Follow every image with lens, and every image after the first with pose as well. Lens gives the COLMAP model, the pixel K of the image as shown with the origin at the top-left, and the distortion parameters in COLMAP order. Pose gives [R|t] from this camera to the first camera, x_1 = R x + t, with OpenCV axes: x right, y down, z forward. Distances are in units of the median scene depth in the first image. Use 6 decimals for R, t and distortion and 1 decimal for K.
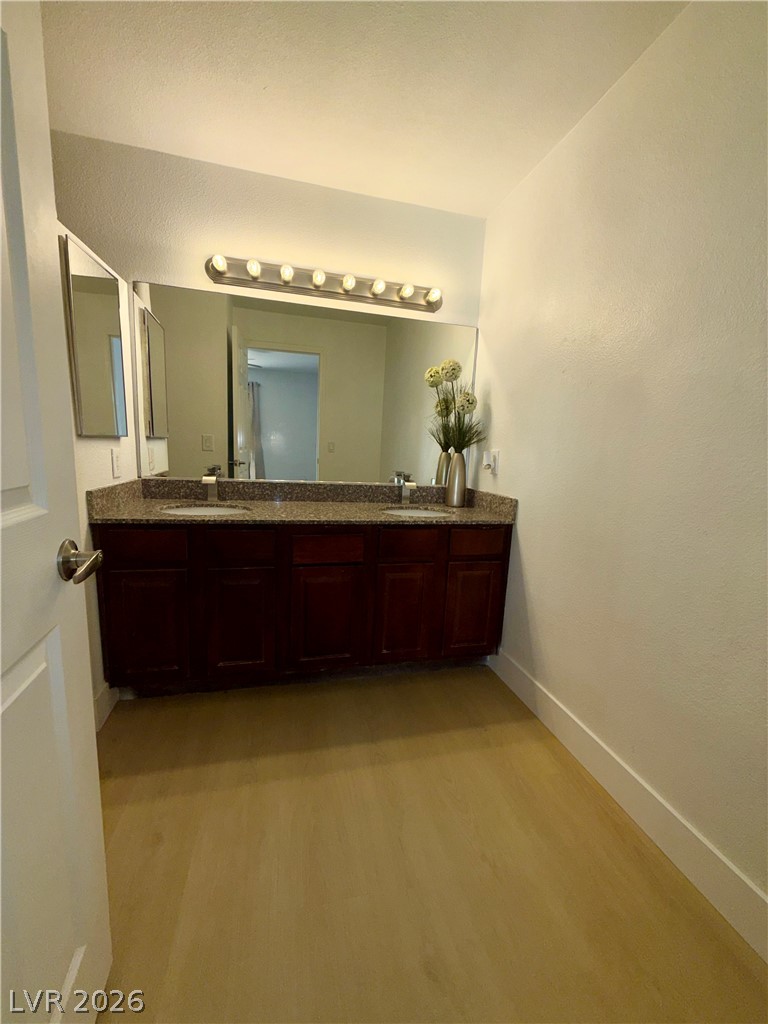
lens RADIAL K [[409.8, 0, 386.6], [0, 409.8, 513.4], [0, 0, 1]] dist [-0.004016, 0.001587]
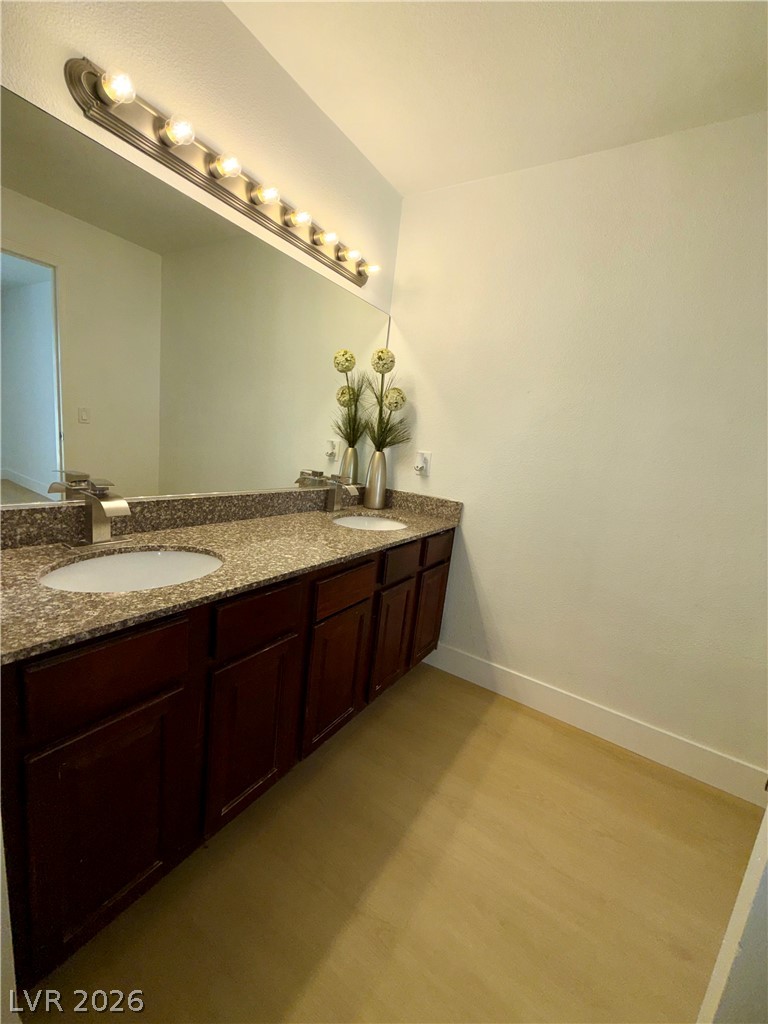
lens RADIAL K [[409.8, 0, 384.6], [0, 409.8, 511.1], [0, 0, 1]] dist [-0.004016, 0.001587]
pose [[0.729190, -0.088278, 0.678594, -0.510181], [0.032523, 0.994994, 0.094491, -0.111006], [-0.683539, -0.046832, 0.728411, 0.341982]]
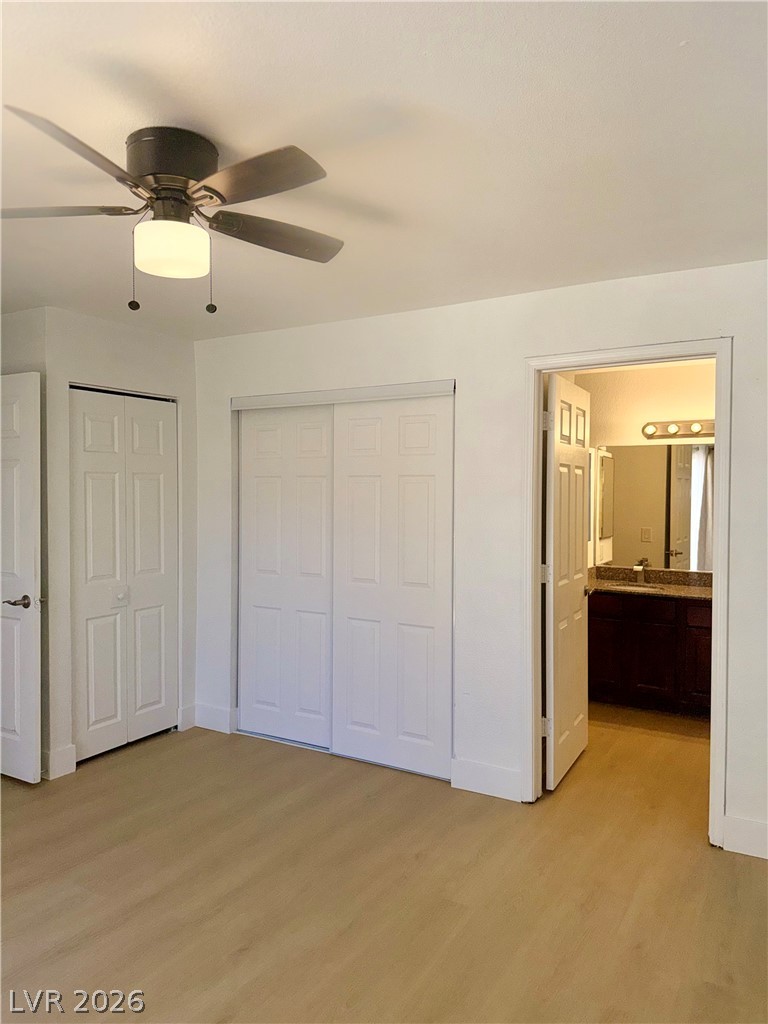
lens RADIAL K [[724.0, 0, 387.2], [0, 724.0, 518.2], [0, 0, 1]] dist [0.056655, -0.060799]
pose [[0.710334, -0.024539, -0.703437, 0.763689], [-0.082163, 0.989669, -0.117492, 0.120225], [0.699053, 0.141255, 0.700979, -1.477069]]
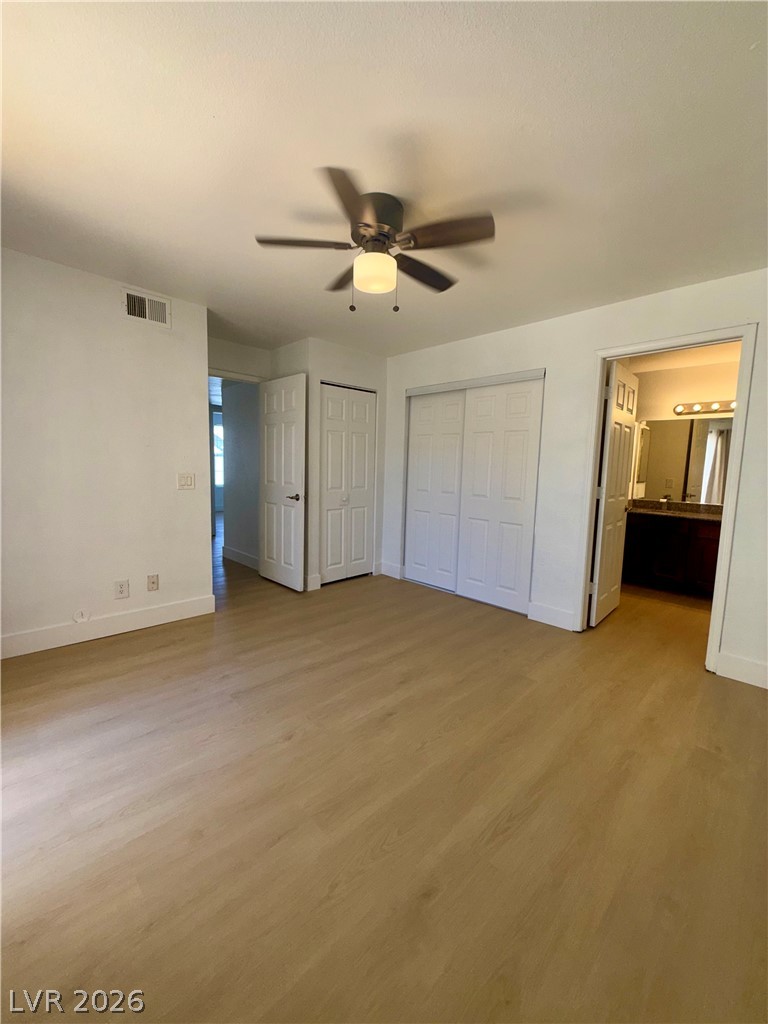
lens RADIAL K [[409.8, 0, 384.9], [0, 409.8, 510.3], [0, 0, 1]] dist [-0.004016, 0.001587]
pose [[0.506614, 0.059923, -0.860088, 0.722523], [-0.138501, 0.990282, -0.012587, 0.207667], [0.850976, 0.125500, 0.509990, -1.431394]]
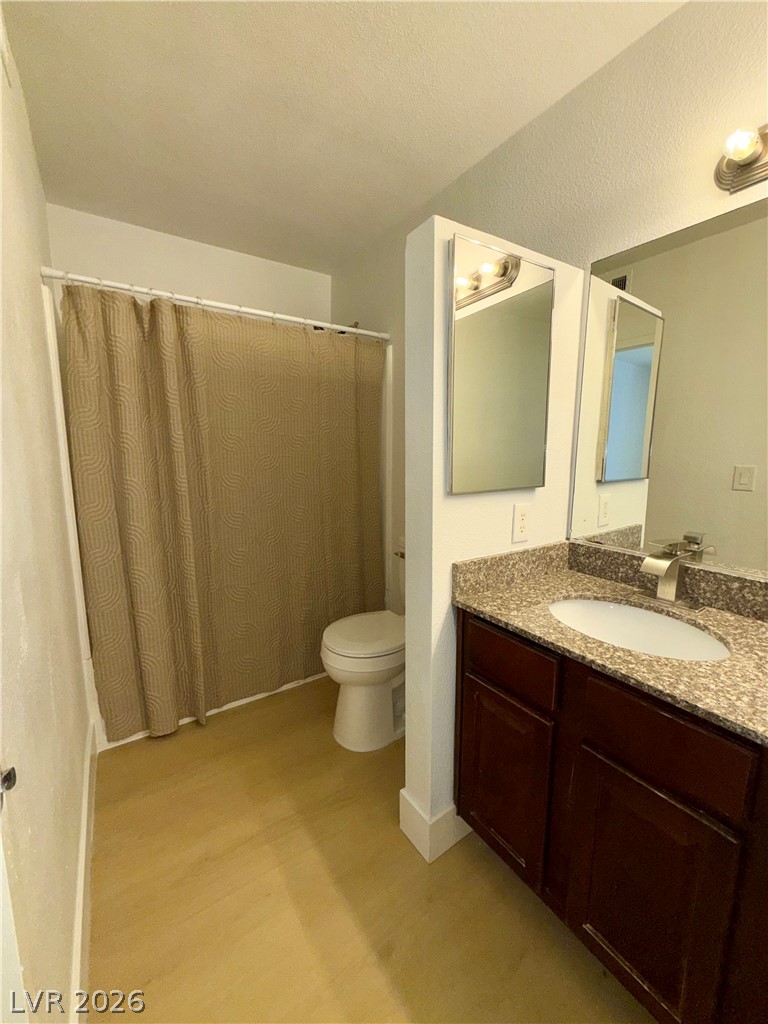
lens RADIAL K [[409.8, 0, 384.2], [0, 409.8, 511.3], [0, 0, 1]] dist [-0.004016, 0.001587]
pose [[0.338851, 0.093812, -0.936151, -0.044834], [-0.137466, 0.989275, 0.049379, -0.124760], [0.930743, 0.111957, 0.348112, 0.434117]]
